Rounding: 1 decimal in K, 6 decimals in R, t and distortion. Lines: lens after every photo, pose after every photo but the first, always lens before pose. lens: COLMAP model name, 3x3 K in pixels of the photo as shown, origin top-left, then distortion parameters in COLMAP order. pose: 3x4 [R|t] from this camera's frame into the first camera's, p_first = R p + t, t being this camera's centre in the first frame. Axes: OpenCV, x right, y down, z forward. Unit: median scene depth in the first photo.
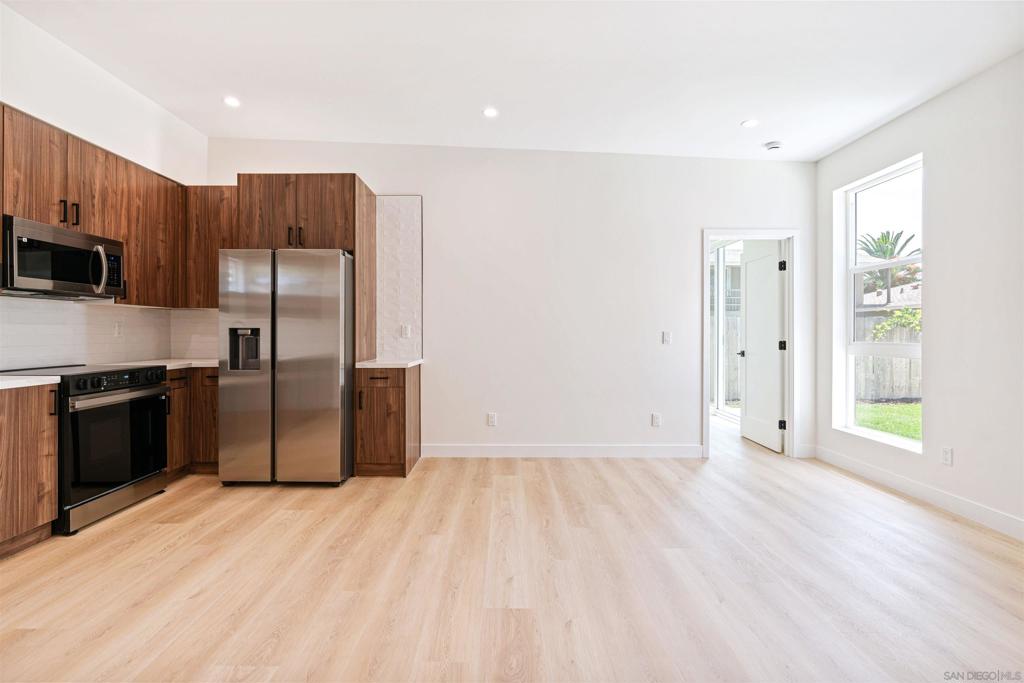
lens RADIAL K [[463.2, 0, 500.4], [0, 463.2, 336.2], [0, 0, 1]] dist [-0.015520, 0.005691]
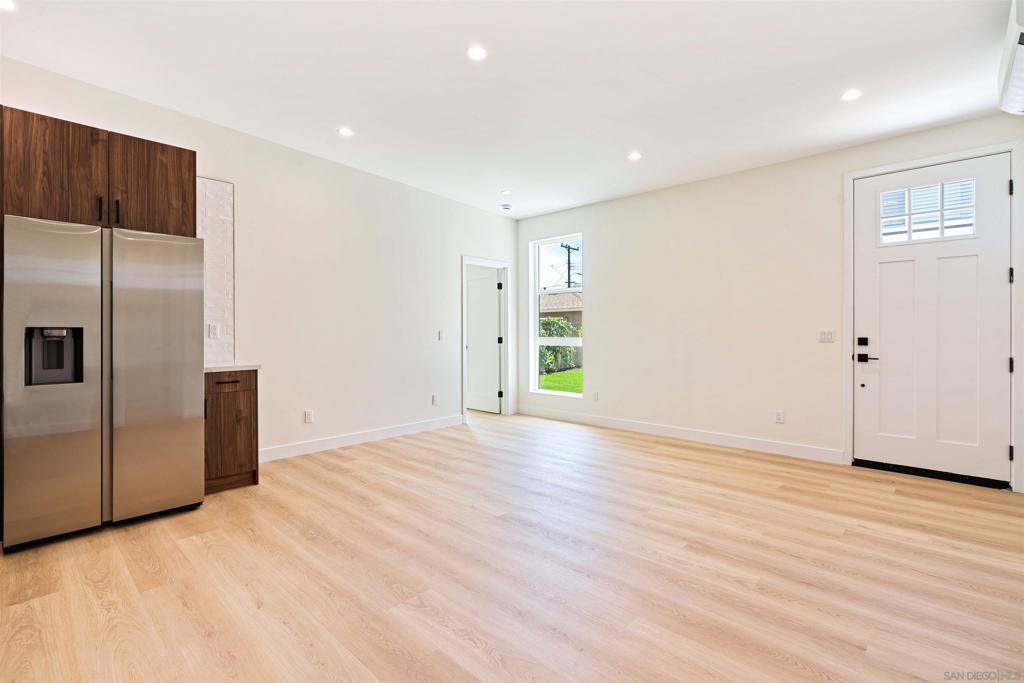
lens RADIAL K [[463.2, 0, 500.4], [0, 463.2, 336.2], [0, 0, 1]] dist [-0.015520, 0.005691]
pose [[0.686373, -0.009844, 0.727183, -0.581151], [0.006473, 0.999951, 0.007428, -0.004772], [-0.727221, -0.000391, 0.686403, -0.021680]]
